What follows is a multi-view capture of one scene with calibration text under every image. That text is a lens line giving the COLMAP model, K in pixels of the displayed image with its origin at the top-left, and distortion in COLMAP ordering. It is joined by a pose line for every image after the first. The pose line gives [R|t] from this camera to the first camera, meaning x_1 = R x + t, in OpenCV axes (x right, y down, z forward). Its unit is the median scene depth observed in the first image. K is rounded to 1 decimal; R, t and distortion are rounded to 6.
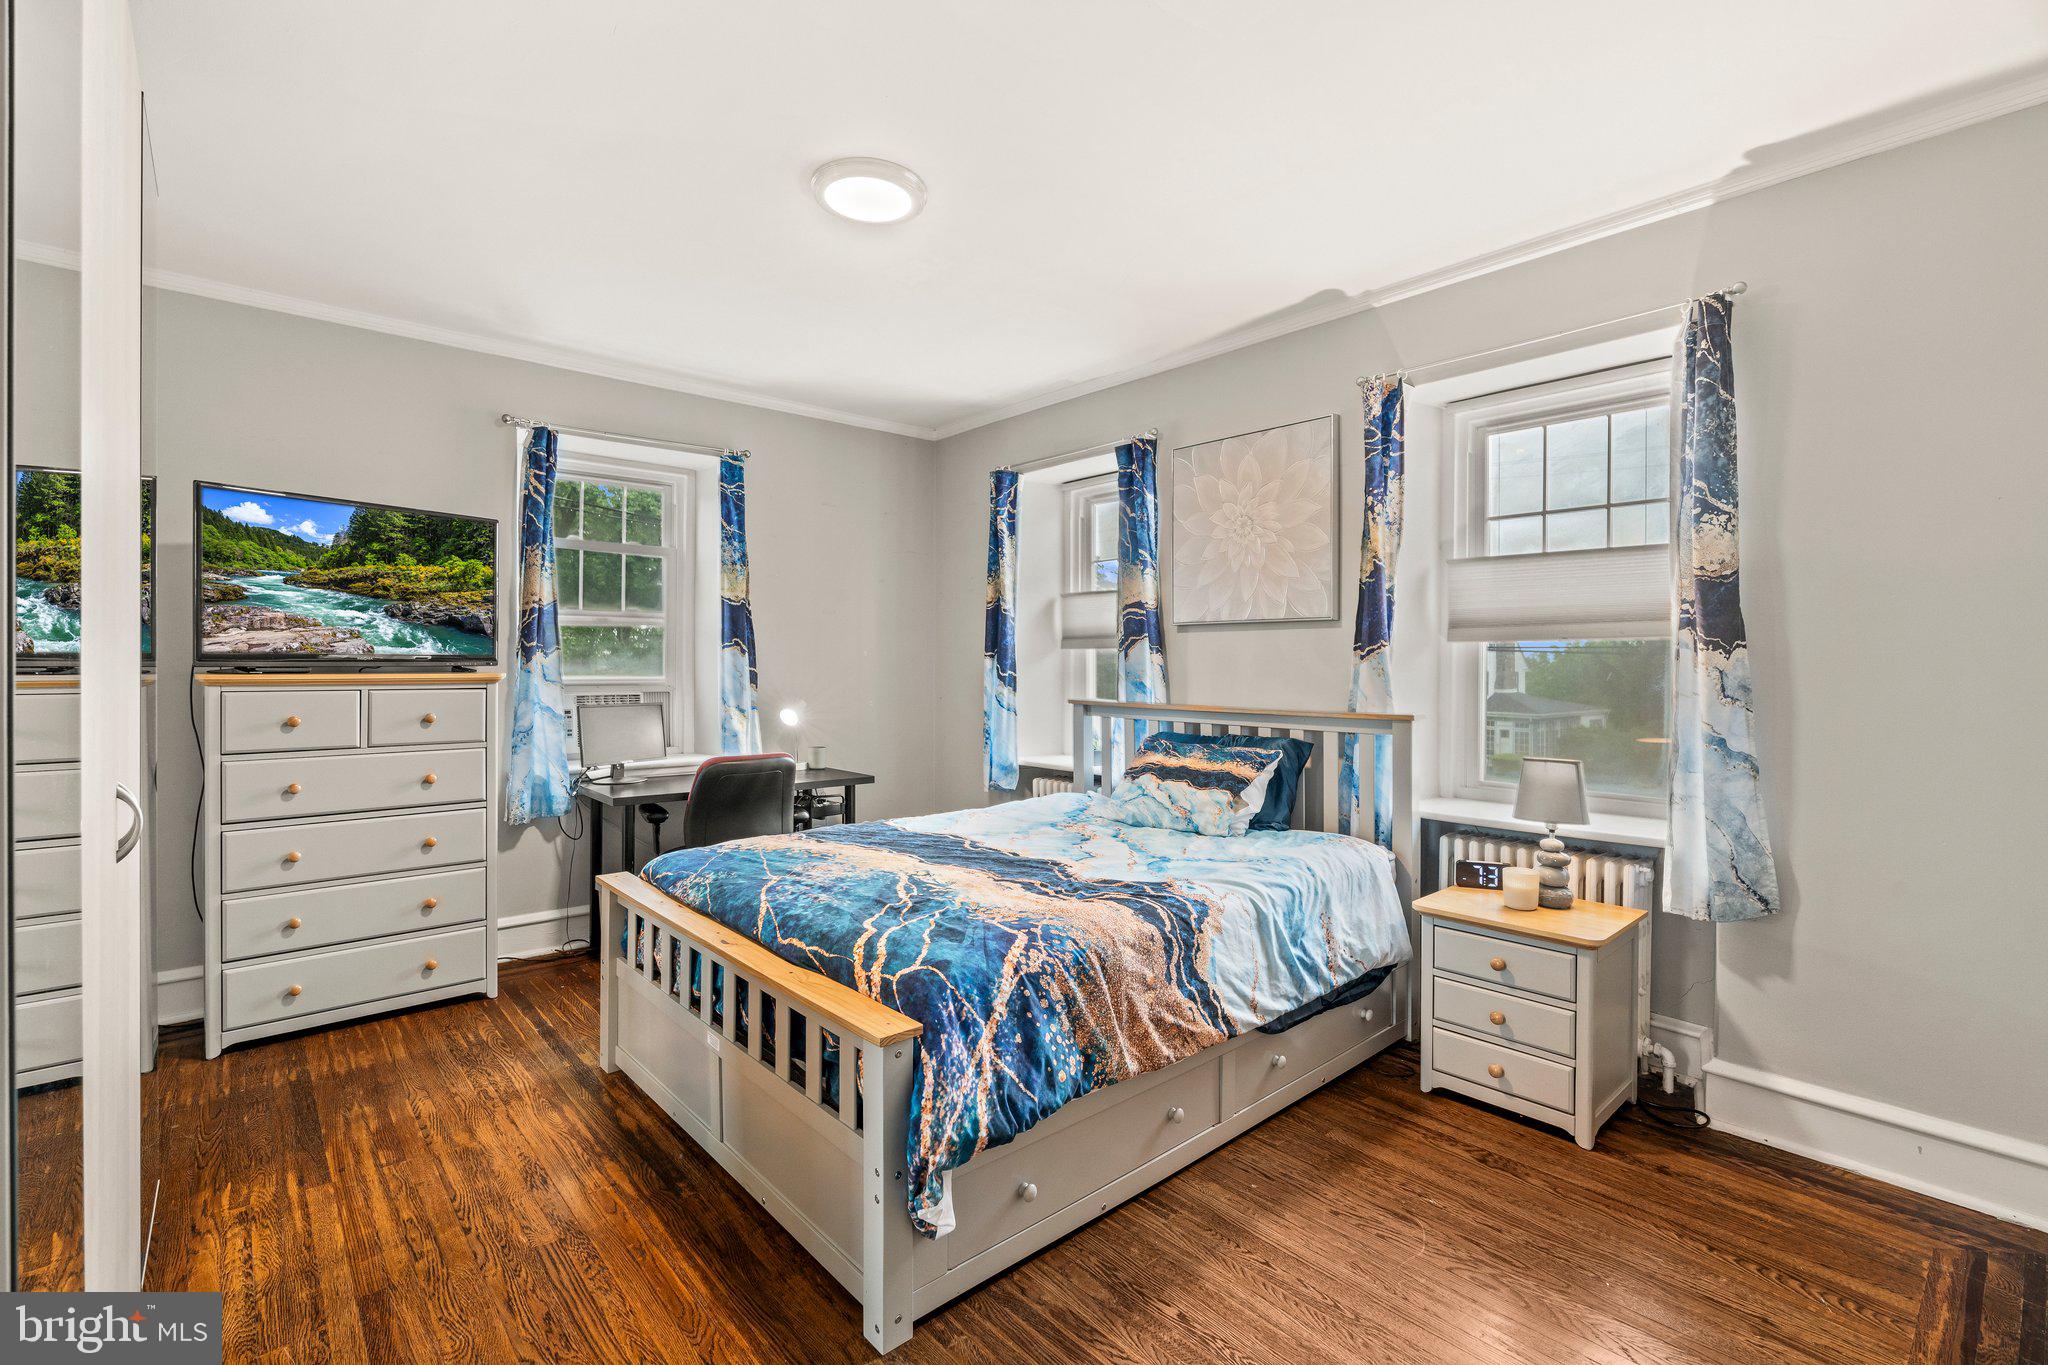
lens RADIAL K [[935.2, 0, 1015.3], [0, 935.2, 669.0], [0, 0, 1]] dist [-0.011104, 0.000729]
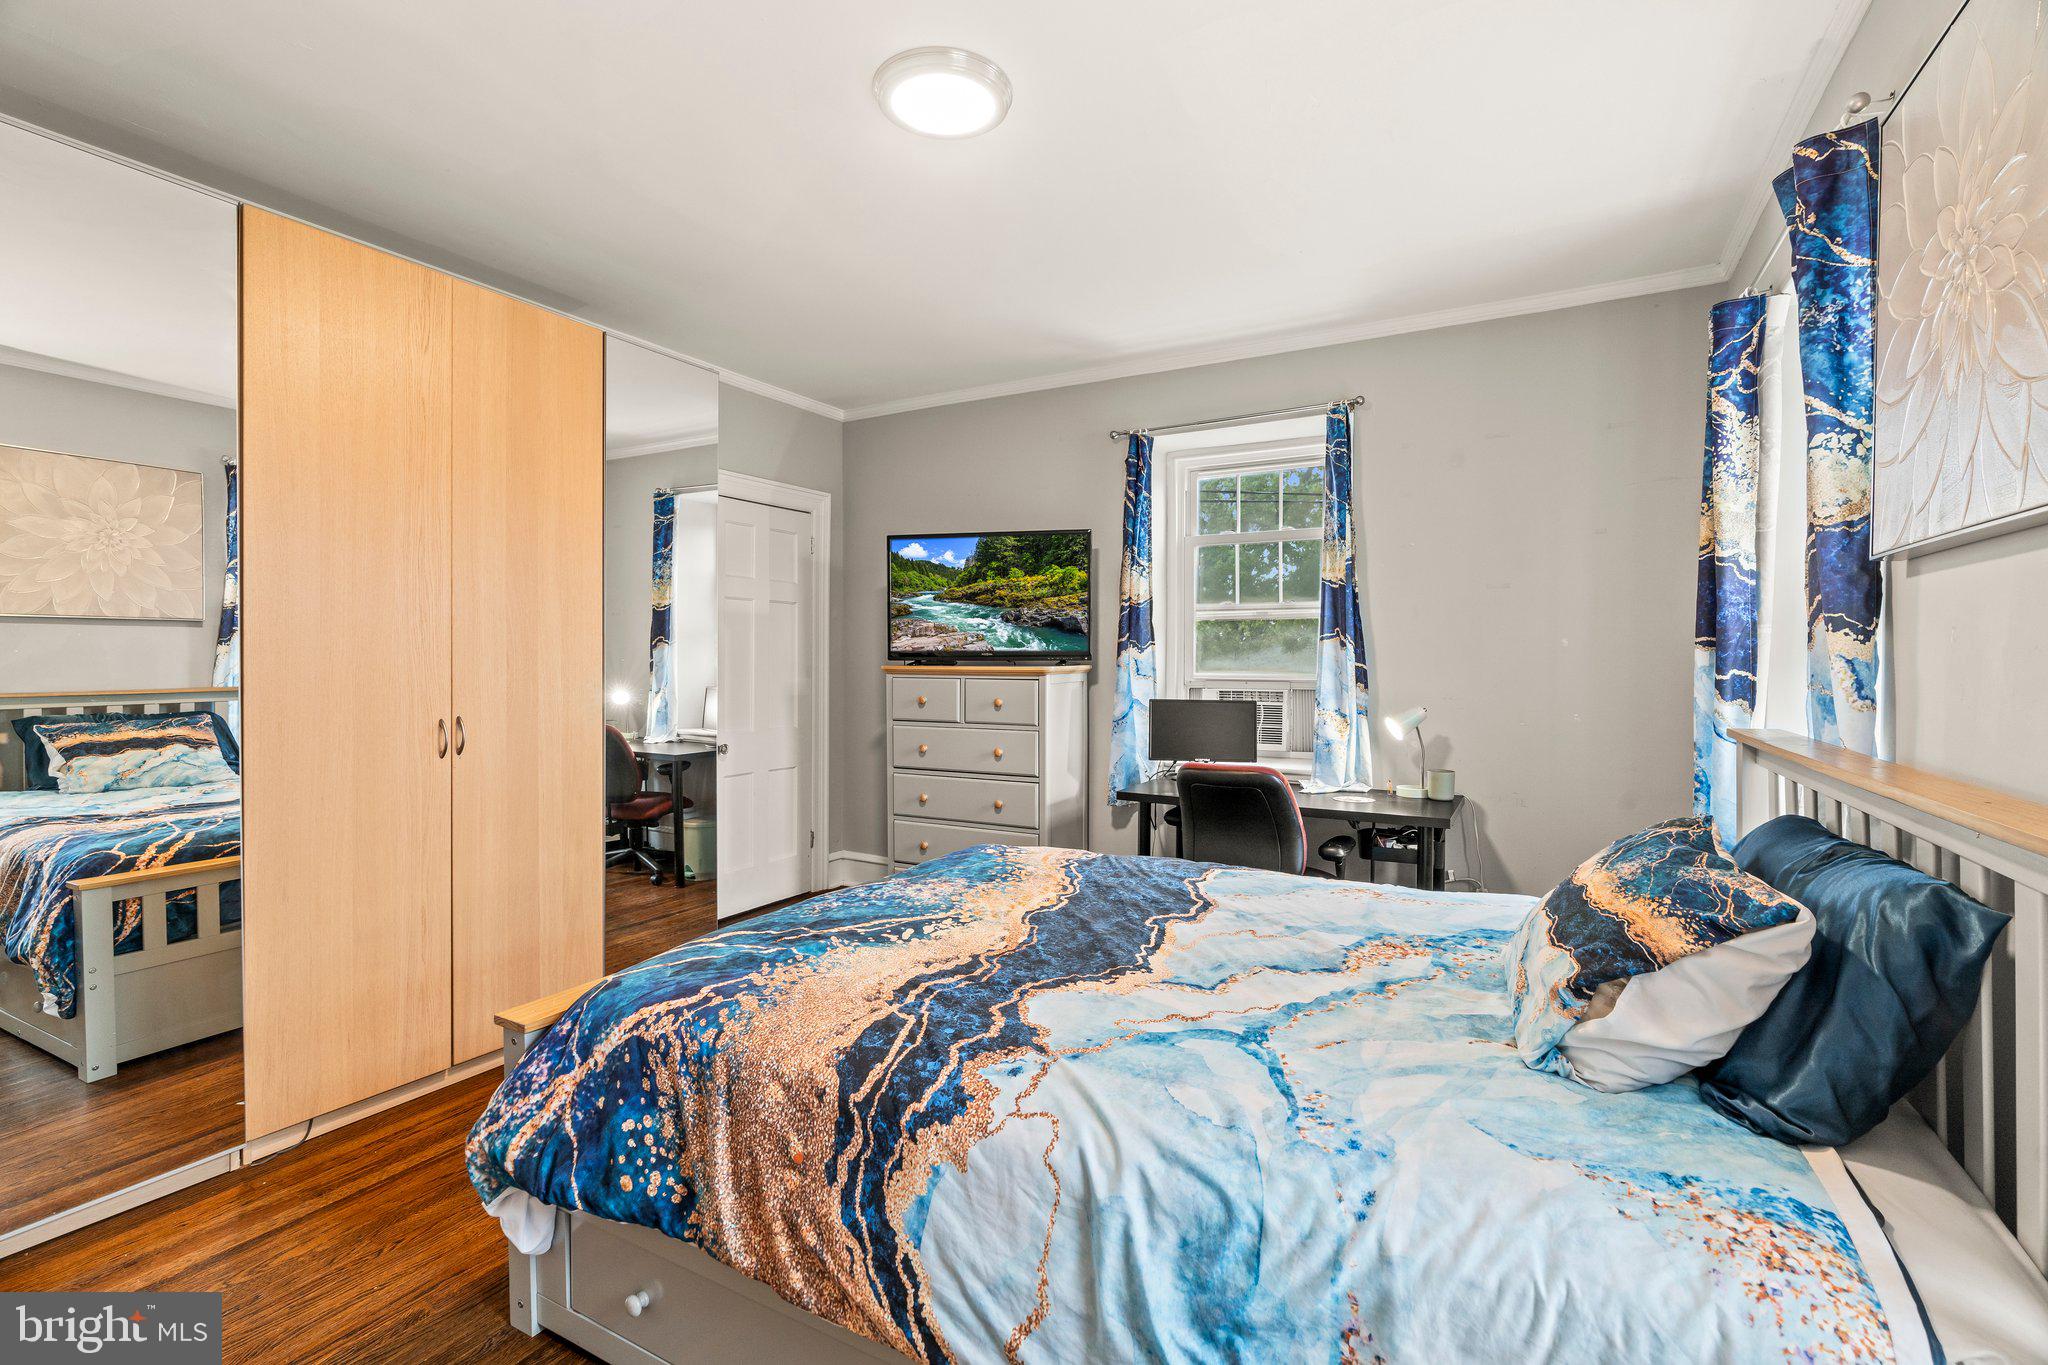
lens RADIAL K [[935.2, 0, 1013.9], [0, 935.2, 669.0], [0, 0, 1]] dist [-0.011104, 0.000729]
pose [[0.317180, 0.007785, -0.948333, 0.541601], [-0.006721, 0.999960, 0.005961, 0.000921], [0.948342, 0.004483, 0.317219, 0.648907]]
